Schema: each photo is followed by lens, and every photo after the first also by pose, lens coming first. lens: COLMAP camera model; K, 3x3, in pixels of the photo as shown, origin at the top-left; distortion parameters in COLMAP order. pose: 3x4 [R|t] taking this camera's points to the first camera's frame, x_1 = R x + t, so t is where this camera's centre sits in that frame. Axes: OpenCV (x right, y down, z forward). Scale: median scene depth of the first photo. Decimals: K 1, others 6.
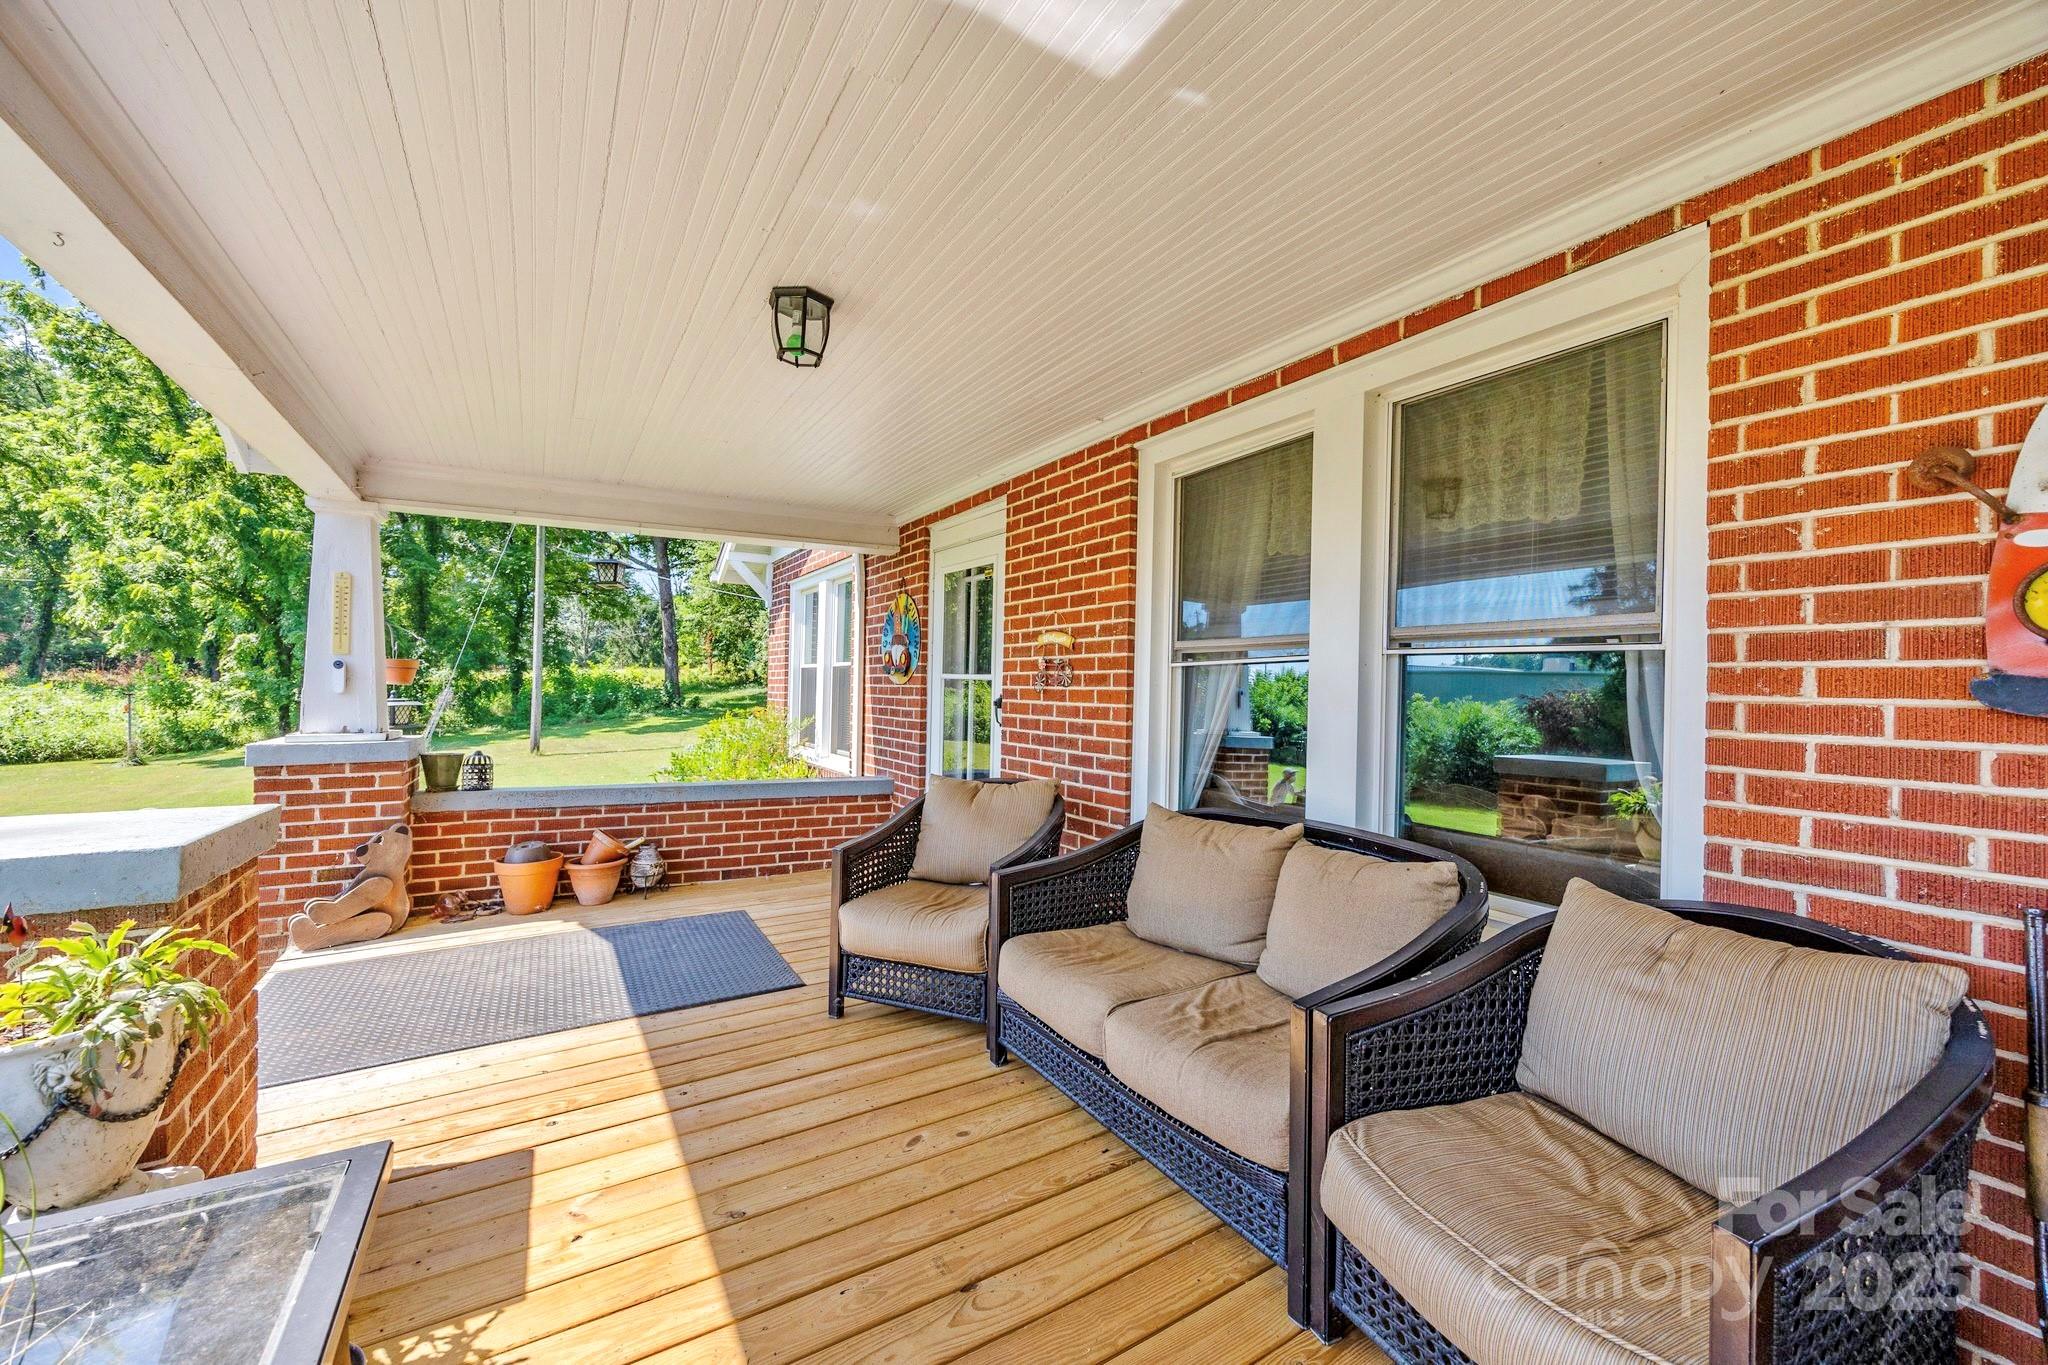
lens RADIAL K [[783.5, 0, 1026.2], [0, 783.5, 694.5], [0, 0, 1]] dist [-0.005333, 0.000050]
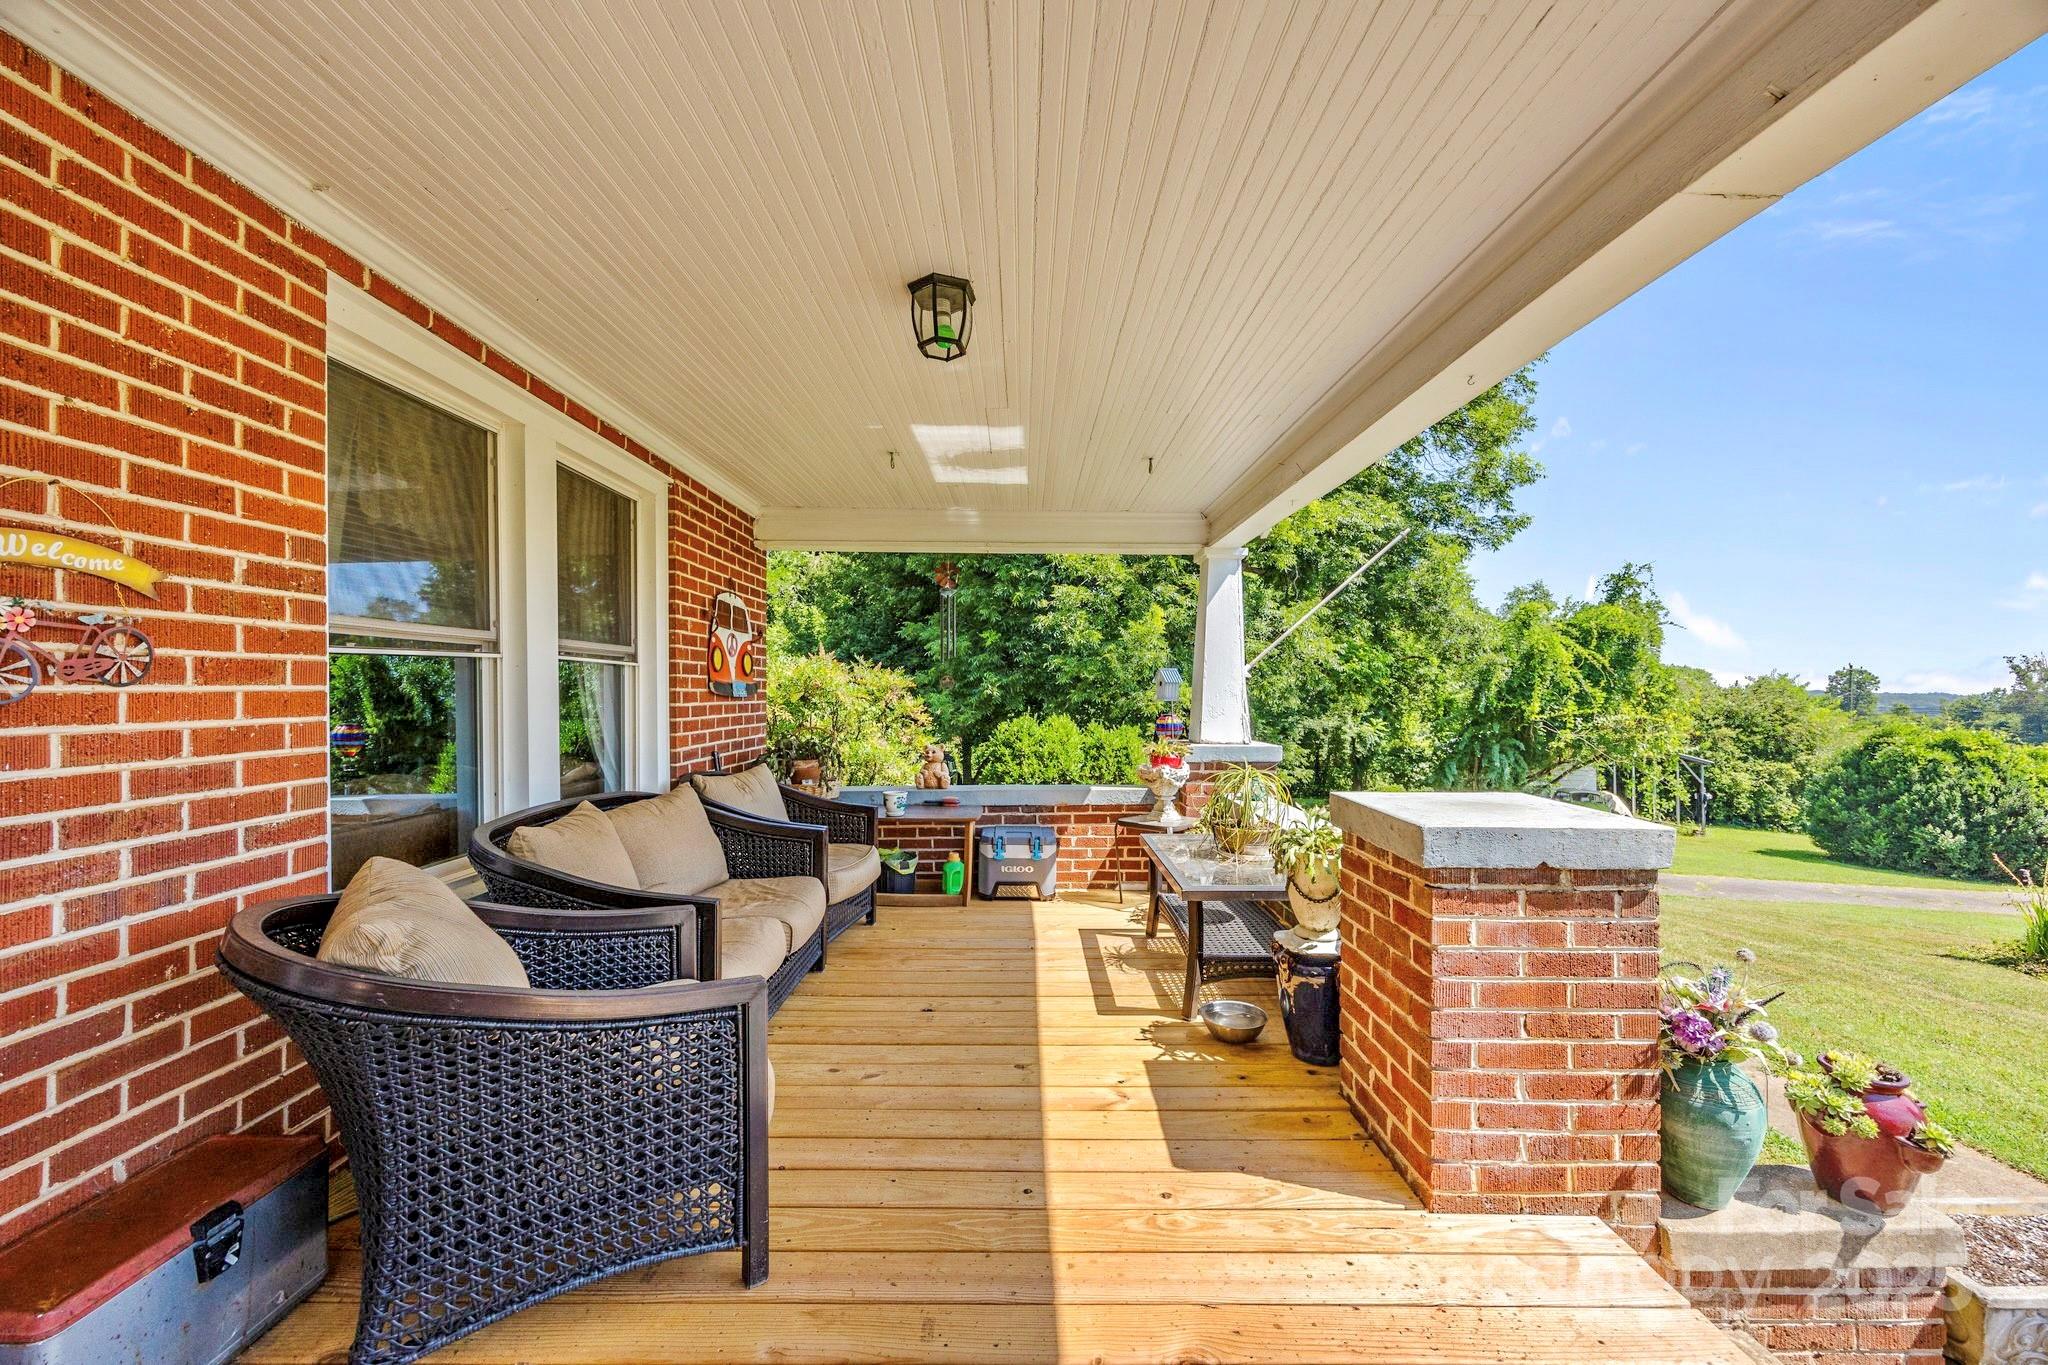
lens RADIAL K [[783.5, 0, 1026.2], [0, 783.5, 694.5], [0, 0, 1]] dist [-0.005333, 0.000050]
pose [[-0.850944, -0.024145, 0.524701, -0.584145], [-0.014993, 0.999652, 0.021685, -0.021990], [-0.525042, 0.010586, -0.851011, 1.157441]]
